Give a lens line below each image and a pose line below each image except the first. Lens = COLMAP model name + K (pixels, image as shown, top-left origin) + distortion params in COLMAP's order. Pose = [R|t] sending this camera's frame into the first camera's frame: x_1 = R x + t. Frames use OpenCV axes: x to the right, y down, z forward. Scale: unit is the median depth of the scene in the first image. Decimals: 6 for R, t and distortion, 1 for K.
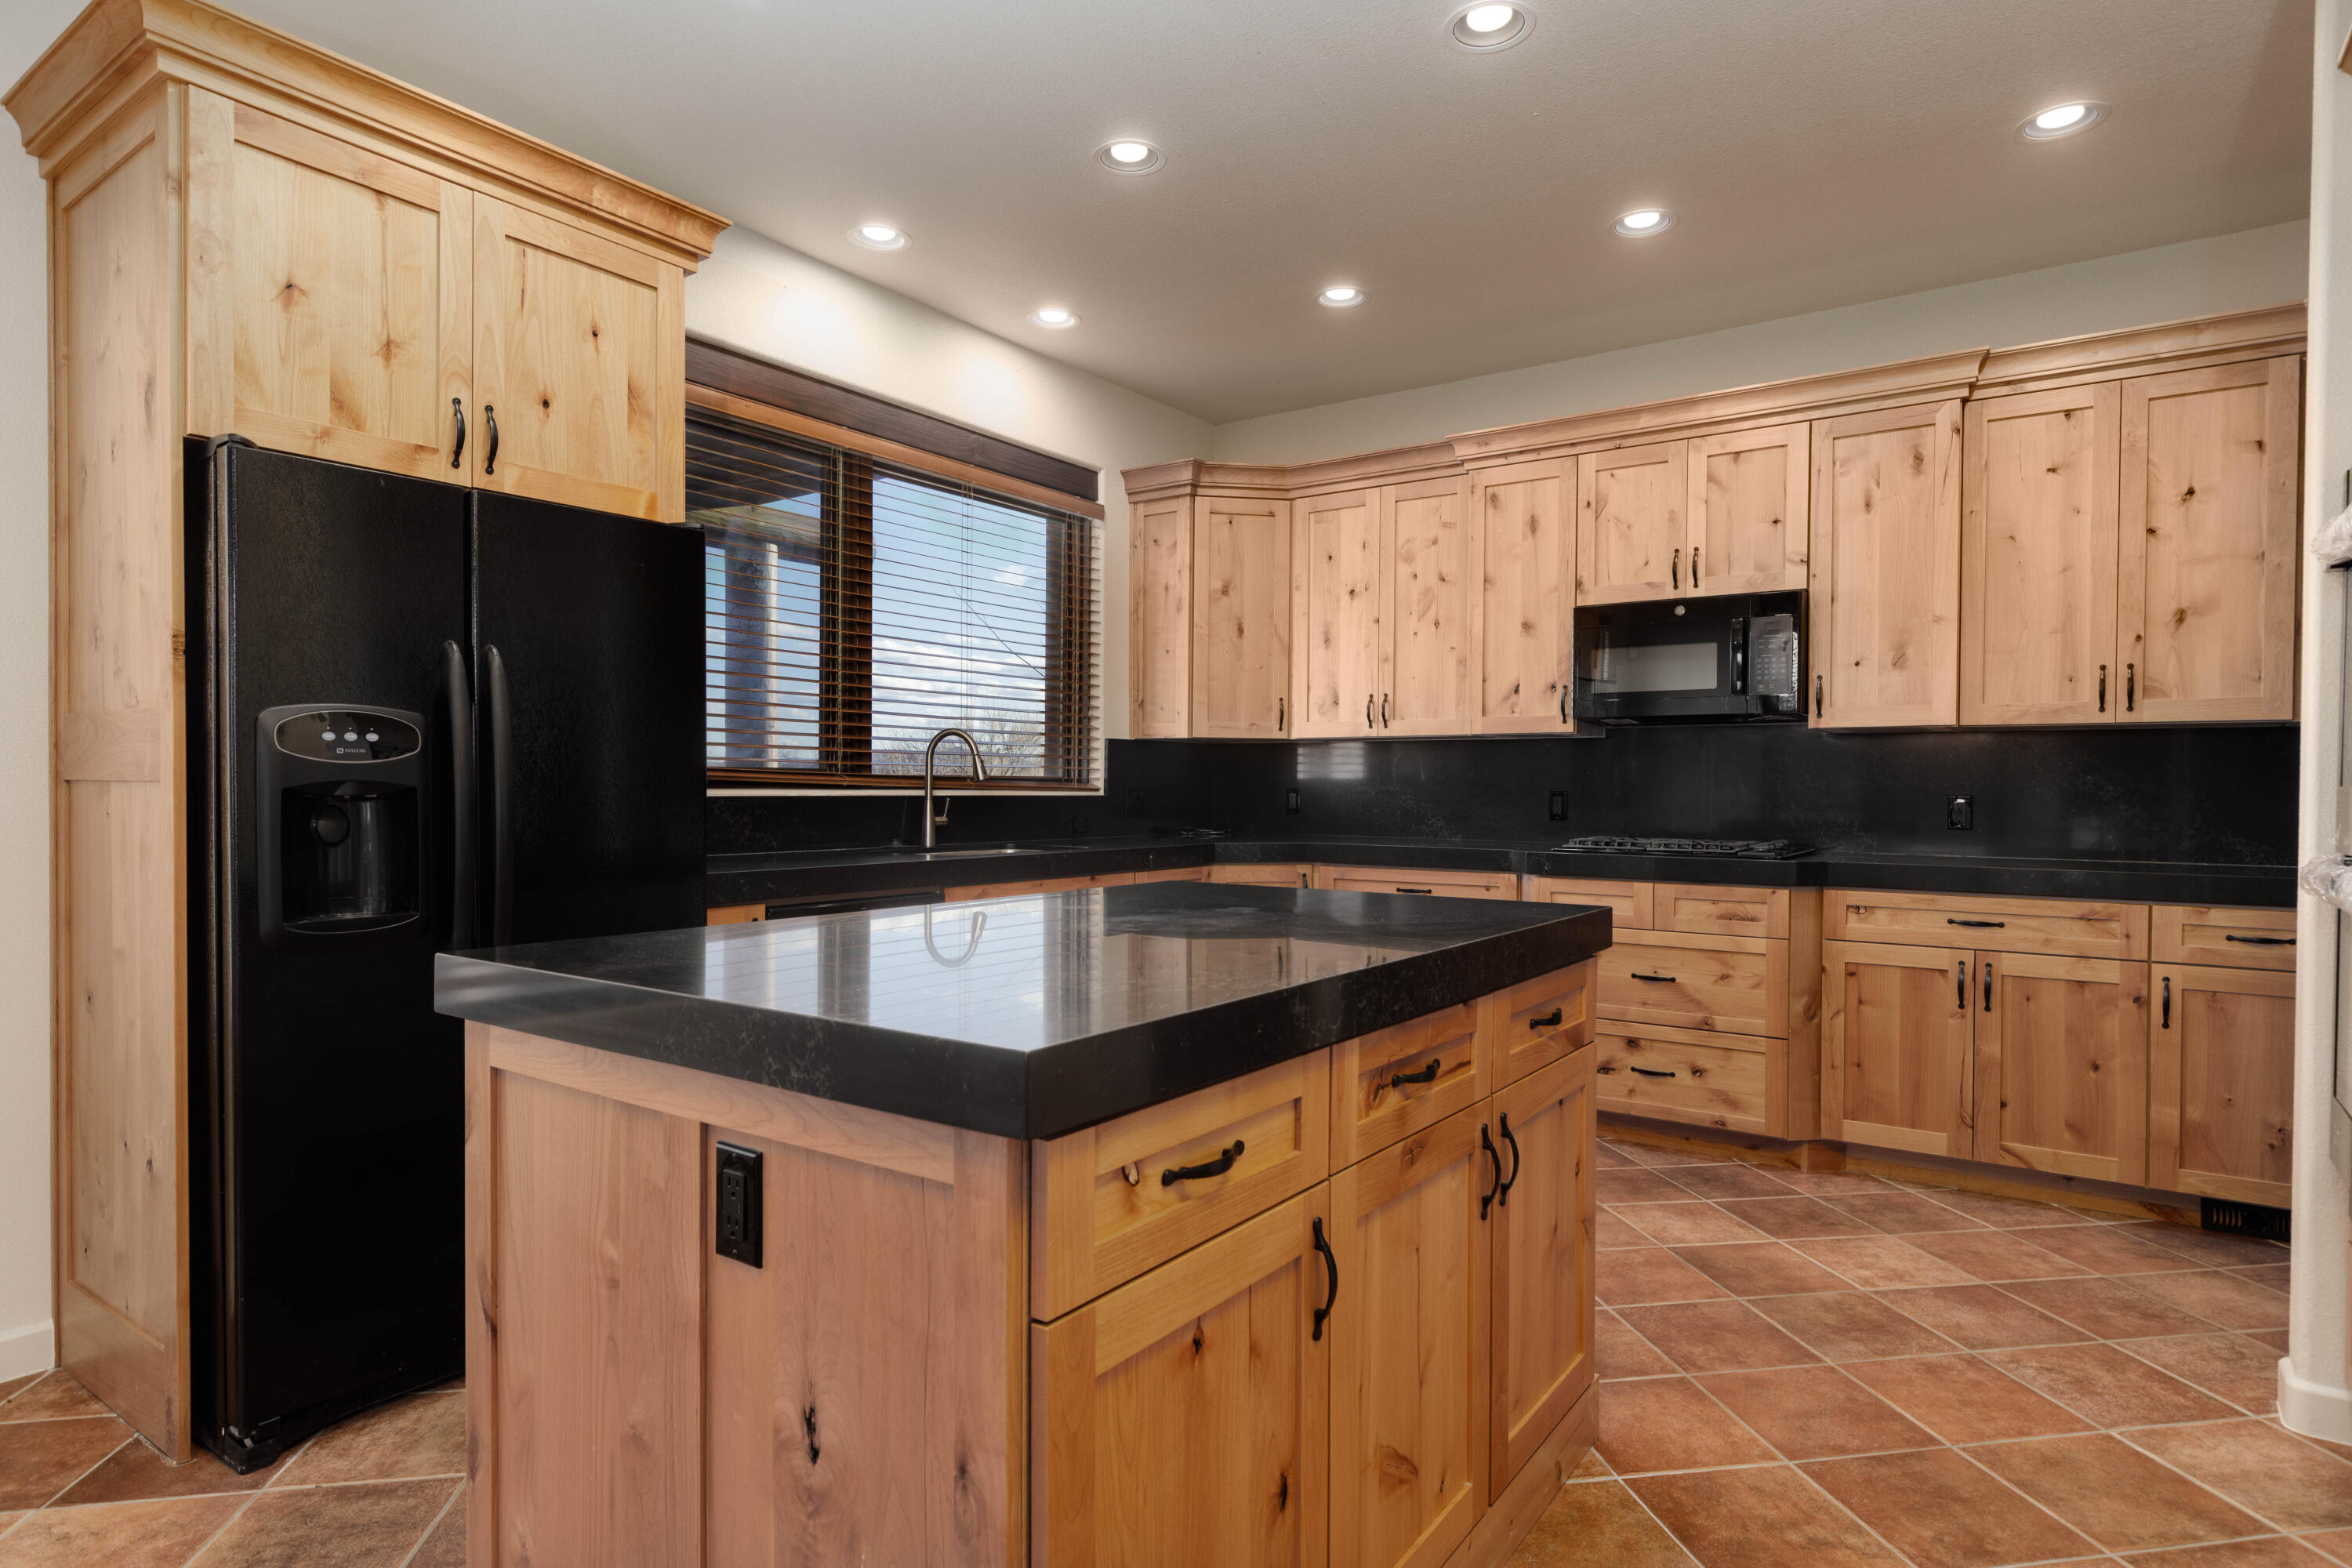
lens RADIAL K [[1286.2, 0, 1180.8], [0, 1286.2, 788.4], [0, 0, 1]] dist [0.005203, -0.000147]
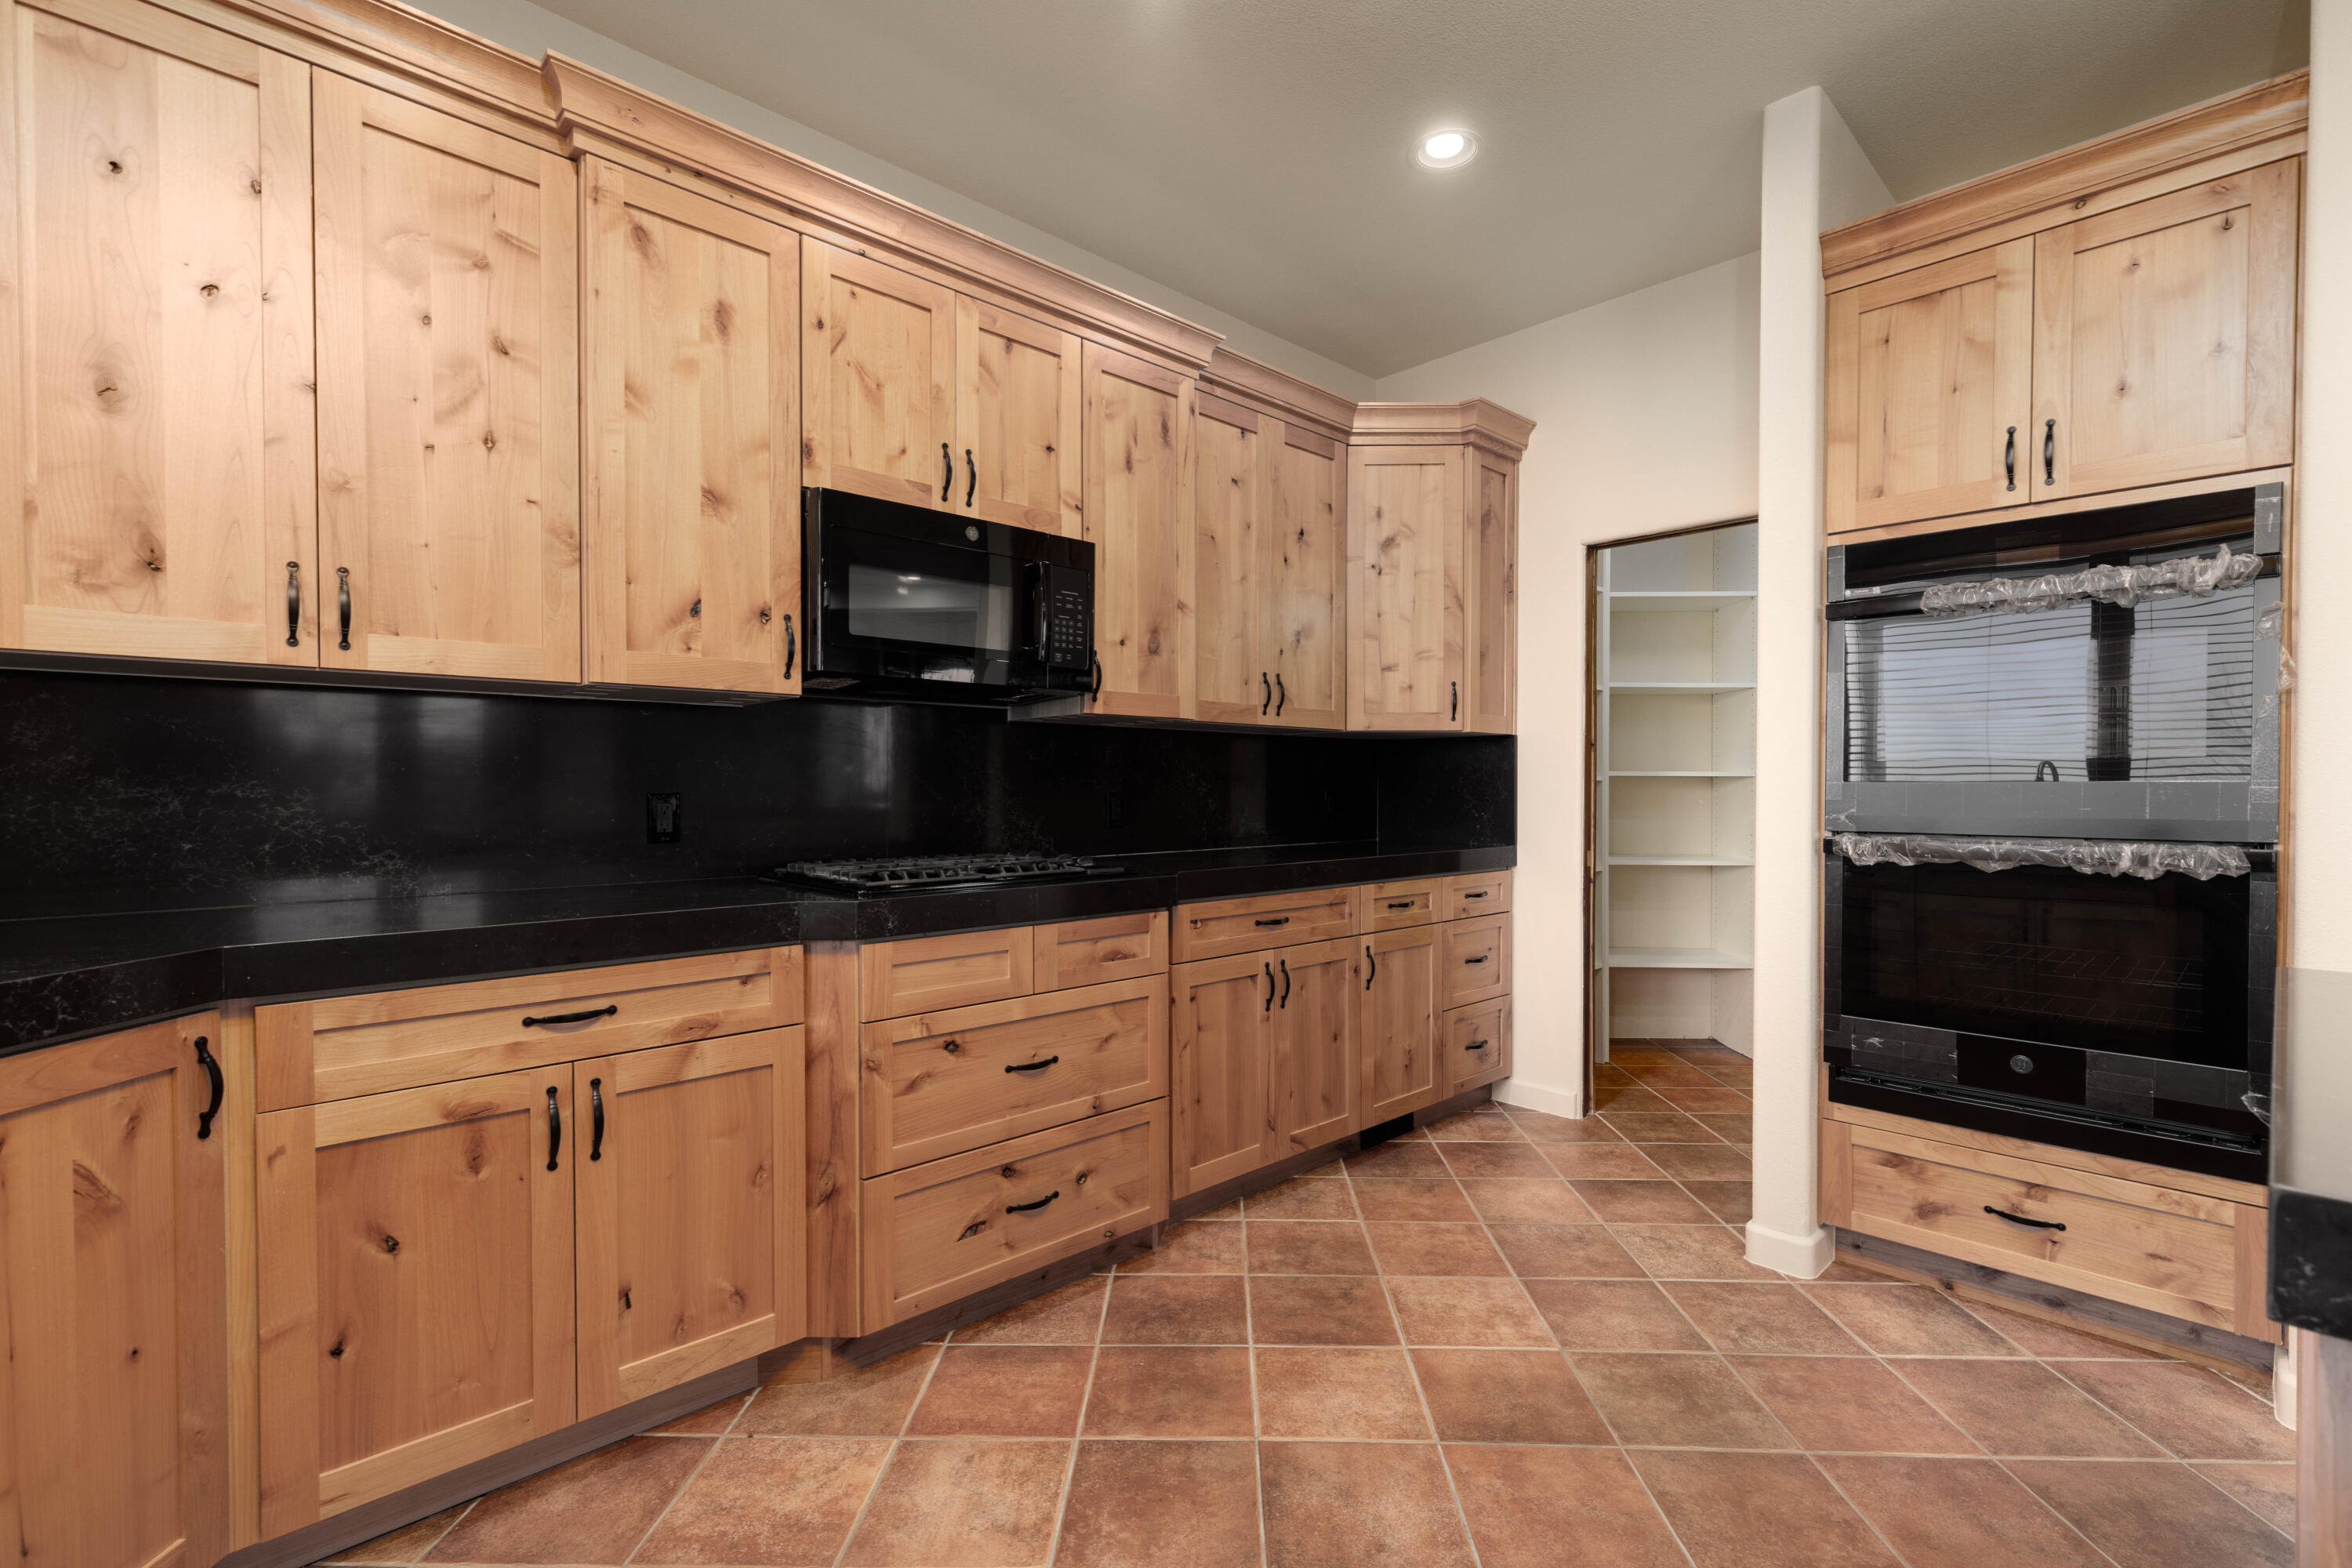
lens RADIAL K [[1049.6, 0, 1176.4], [0, 1049.6, 797.9], [0, 0, 1]] dist [0.001941, -0.000679]
pose [[0.182805, -0.015735, 0.983023, -0.163036], [0.004565, 0.999875, 0.015156, -0.002297], [-0.983139, 0.001717, 0.182854, 0.822146]]
